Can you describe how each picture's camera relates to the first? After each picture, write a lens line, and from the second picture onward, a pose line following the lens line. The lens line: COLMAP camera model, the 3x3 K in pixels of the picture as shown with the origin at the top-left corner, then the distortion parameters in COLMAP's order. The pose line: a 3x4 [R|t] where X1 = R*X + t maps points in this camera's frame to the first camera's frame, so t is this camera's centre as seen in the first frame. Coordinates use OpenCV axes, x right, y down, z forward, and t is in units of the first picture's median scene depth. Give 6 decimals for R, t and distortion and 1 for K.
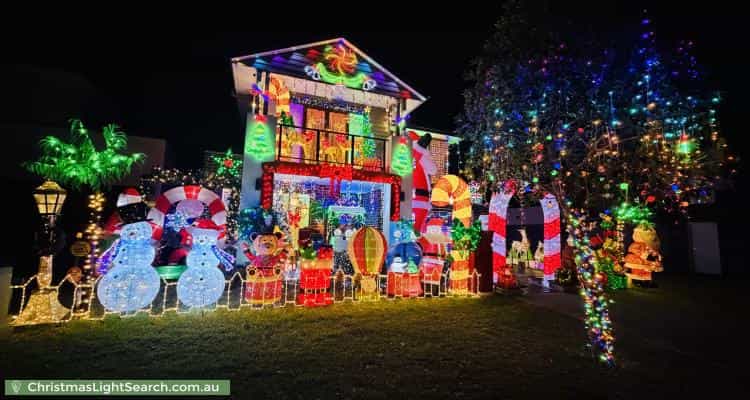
lens RADIAL K [[288.6, 0, 372.9], [0, 288.6, 212.5], [0, 0, 1]] dist [-0.000310, -0.000051]
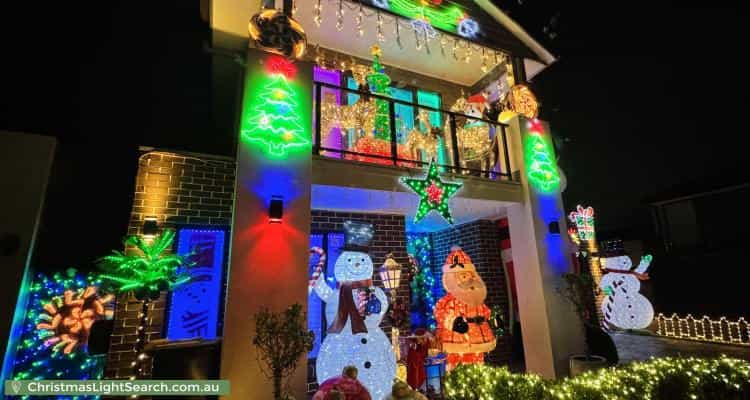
lens RADIAL K [[344.3, 0, 390.4], [0, 344.3, 200.0], [0, 0, 1]] dist [0.001154, -0.000008]
pose [[0.992231, -0.043998, 0.116372, -0.262369], [0.064945, 0.980993, -0.182854, -0.014965], [-0.106115, 0.188991, 0.976229, 0.468572]]
